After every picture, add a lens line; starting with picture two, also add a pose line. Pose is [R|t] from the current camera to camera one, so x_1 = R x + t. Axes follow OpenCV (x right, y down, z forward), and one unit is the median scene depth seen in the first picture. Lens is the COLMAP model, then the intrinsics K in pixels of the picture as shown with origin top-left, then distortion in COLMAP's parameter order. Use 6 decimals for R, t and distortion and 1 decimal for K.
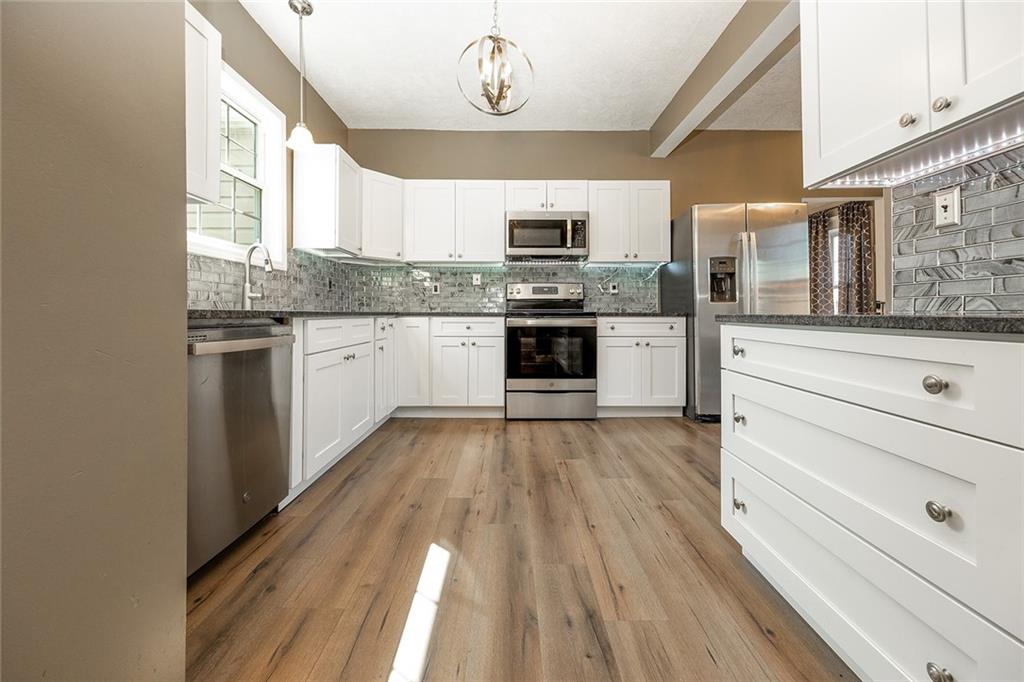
lens RADIAL K [[402.2, 0, 515.3], [0, 402.2, 304.4], [0, 0, 1]] dist [0.000777, 0.000092]
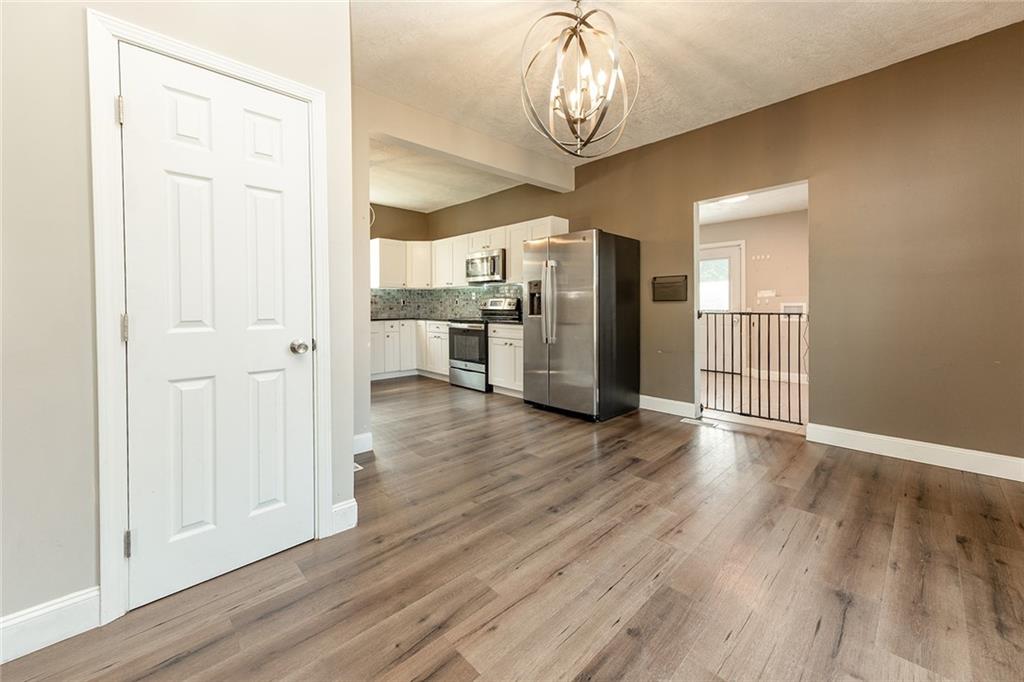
lens RADIAL K [[402.2, 0, 515.3], [0, 402.2, 304.4], [0, 0, 1]] dist [0.000777, 0.000092]
pose [[0.685994, -0.002179, -0.727604, 1.699599], [0.021649, 0.999614, 0.017418, -0.079443], [0.727285, -0.027701, 0.685777, 0.070562]]
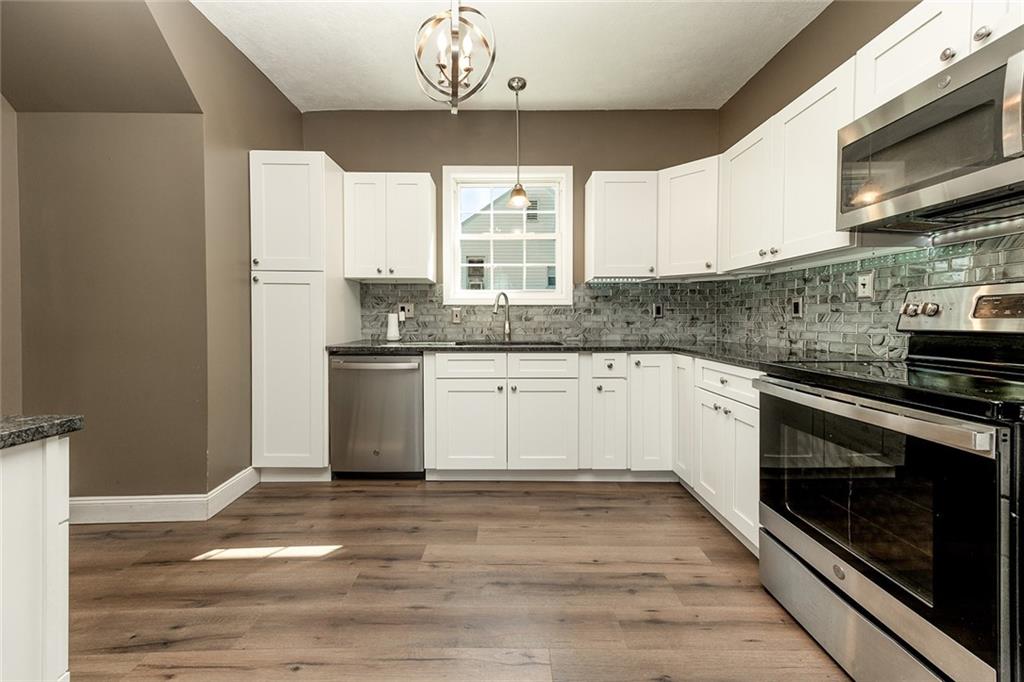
lens RADIAL K [[393.4, 0, 512.5], [0, 393.4, 328.0], [0, 0, 1]] dist [0.007308, 0.000392]
pose [[-0.010329, 0.019359, -0.999759, 0.553507], [0.022816, 0.999557, 0.019119, -0.044854], [0.999686, -0.022613, -0.010767, 0.872086]]
